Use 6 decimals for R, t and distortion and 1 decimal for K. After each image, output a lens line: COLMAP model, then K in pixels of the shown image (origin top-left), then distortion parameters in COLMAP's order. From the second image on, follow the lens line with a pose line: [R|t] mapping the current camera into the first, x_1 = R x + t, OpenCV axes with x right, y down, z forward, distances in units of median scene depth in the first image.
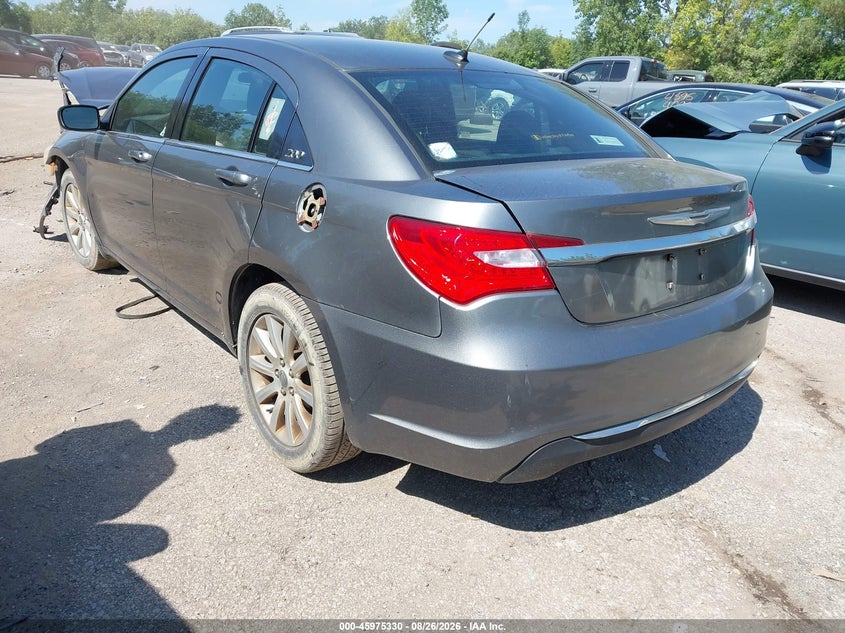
lens RADIAL K [[635.6, 0, 418.5], [0, 635.6, 315.2], [0, 0, 1]] dist [0.005089, -0.009388]
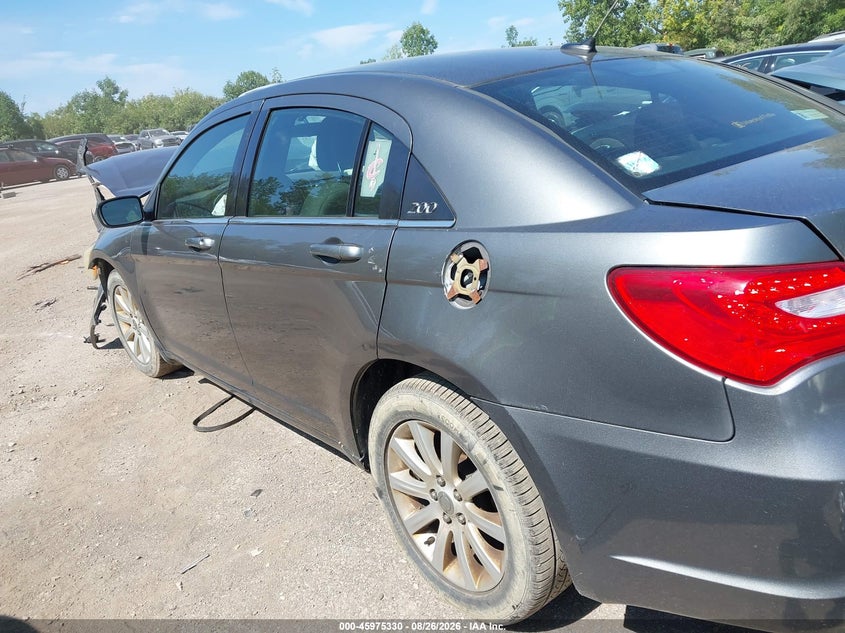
lens RADIAL K [[647.9, 0, 421.1], [0, 647.9, 329.2], [0, 0, 1]] dist [0.050853, -0.078251]
pose [[0.983702, -0.169130, -0.061043, -0.149829], [0.166956, 0.985187, -0.039147, -0.071798], [0.066760, 0.028317, 0.997367, 0.210868]]
